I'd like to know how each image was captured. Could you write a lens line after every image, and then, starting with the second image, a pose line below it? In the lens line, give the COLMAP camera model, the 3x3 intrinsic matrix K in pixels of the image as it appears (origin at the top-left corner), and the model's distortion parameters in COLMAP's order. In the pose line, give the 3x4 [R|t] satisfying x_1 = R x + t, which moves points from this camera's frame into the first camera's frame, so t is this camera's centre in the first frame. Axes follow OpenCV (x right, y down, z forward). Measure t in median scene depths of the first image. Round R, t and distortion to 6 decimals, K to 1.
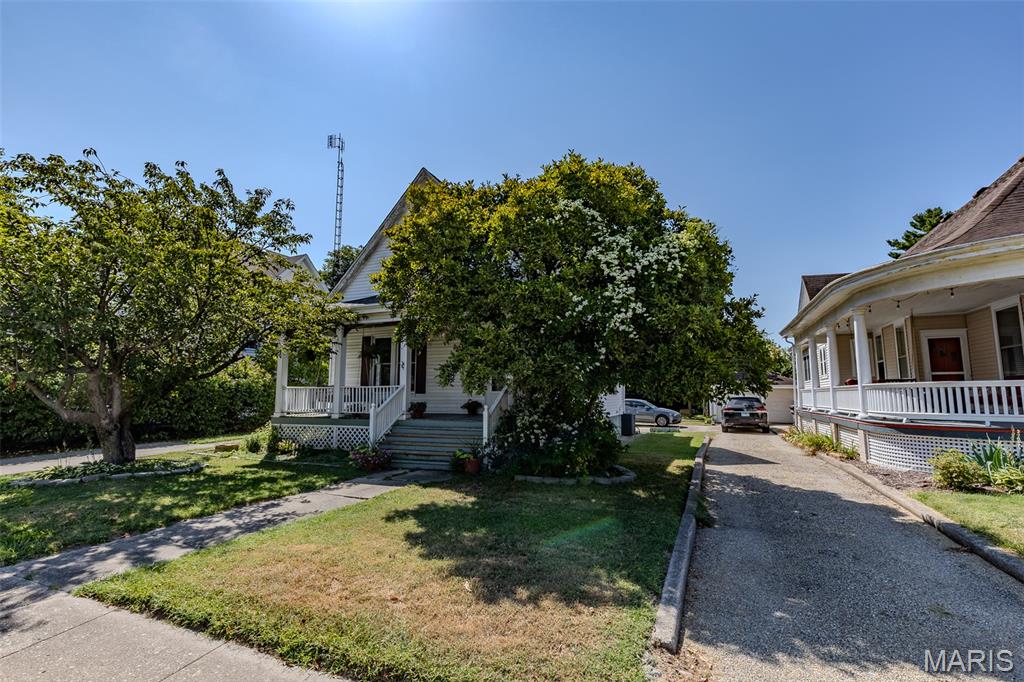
lens RADIAL K [[464.8, 0, 513.3], [0, 464.8, 343.7], [0, 0, 1]] dist [0.006552, 0.000881]
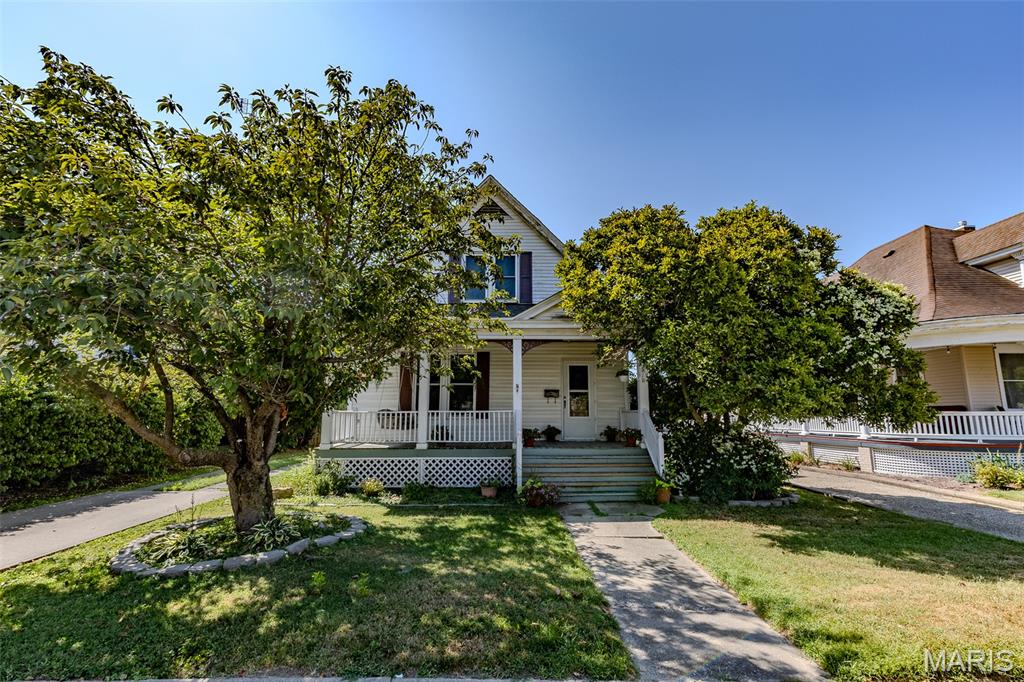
lens RADIAL K [[464.8, 0, 514.4], [0, 464.8, 337.1], [0, 0, 1]] dist [0.006552, 0.000881]
pose [[0.913135, 0.069011, 0.401774, -0.894127], [-0.045284, 0.996639, -0.068269, 0.012704], [-0.405135, 0.044144, 0.913190, 0.234128]]
